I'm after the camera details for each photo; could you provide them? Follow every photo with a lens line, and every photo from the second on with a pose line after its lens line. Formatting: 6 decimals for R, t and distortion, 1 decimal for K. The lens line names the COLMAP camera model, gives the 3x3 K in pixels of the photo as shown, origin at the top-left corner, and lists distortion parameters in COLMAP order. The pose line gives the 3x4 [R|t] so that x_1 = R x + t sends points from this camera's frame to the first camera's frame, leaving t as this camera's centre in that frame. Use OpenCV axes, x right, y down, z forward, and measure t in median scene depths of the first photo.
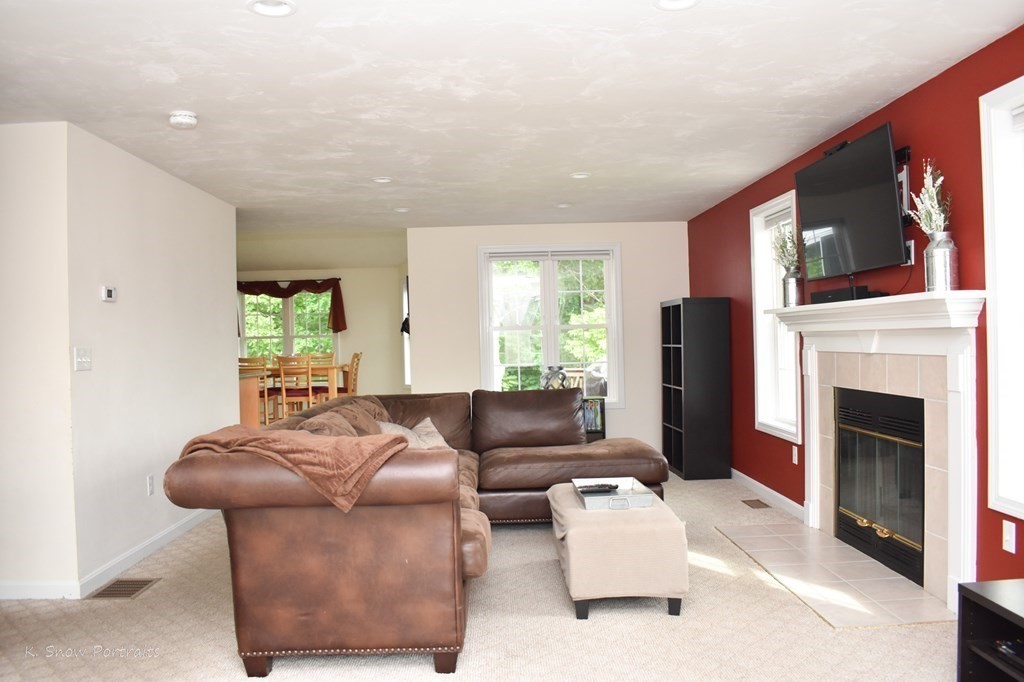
lens RADIAL K [[805.0, 0, 512.9], [0, 805.0, 341.1], [0, 0, 1]] dist [-0.093365, 0.011665]
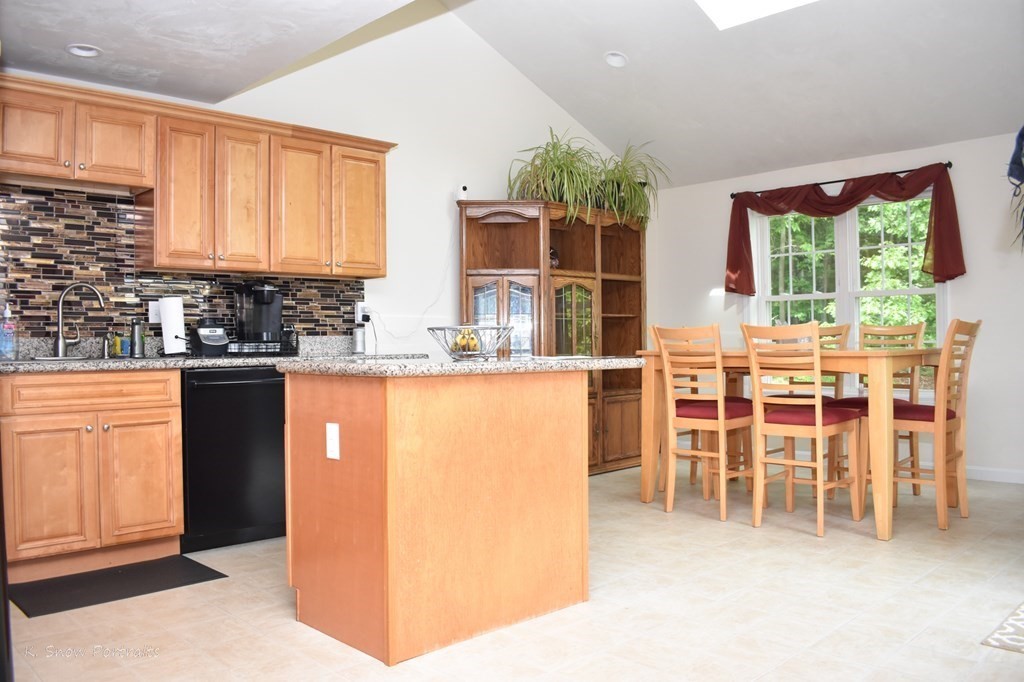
lens RADIAL K [[805.0, 0, 508.3], [0, 805.0, 332.7], [0, 0, 1]] dist [-0.093365, 0.011665]
pose [[0.664400, 0.006168, -0.747352, -0.158003], [-0.005630, 0.999979, 0.003248, 0.058889], [0.747356, 0.002050, 0.664421, 1.618469]]
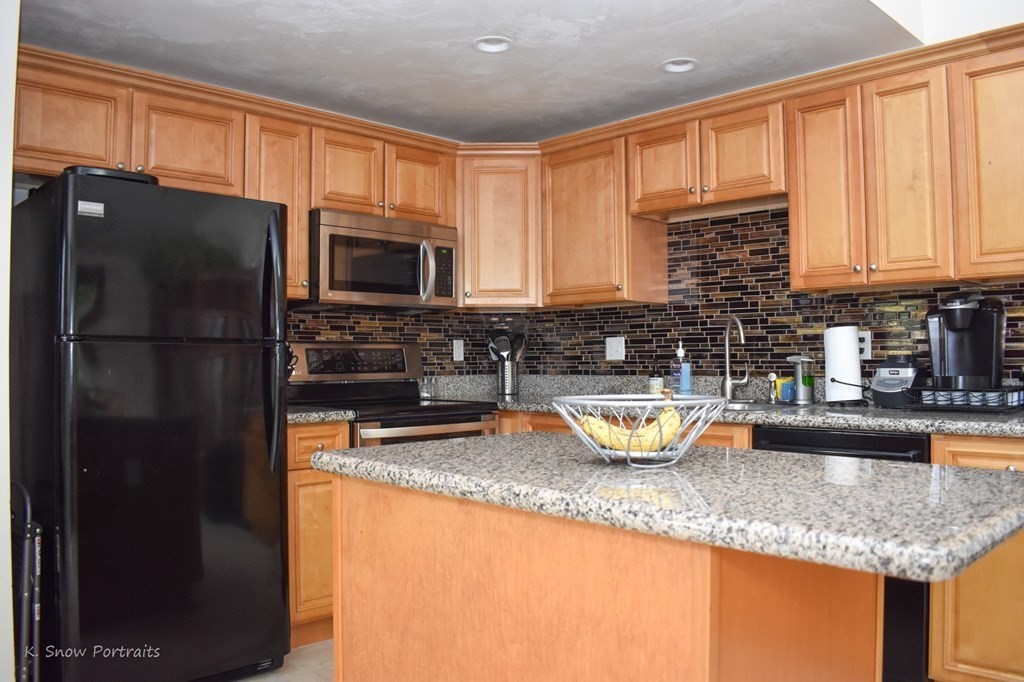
lens RADIAL K [[805.0, 0, 485.6], [0, 805.0, 340.0], [0, 0, 1]] dist [-0.093365, 0.011665]
pose [[-0.733234, 0.007645, -0.679934, -0.482266], [0.017928, 0.999807, -0.008092, 0.026762], [0.679741, -0.018123, -0.733229, 2.426639]]
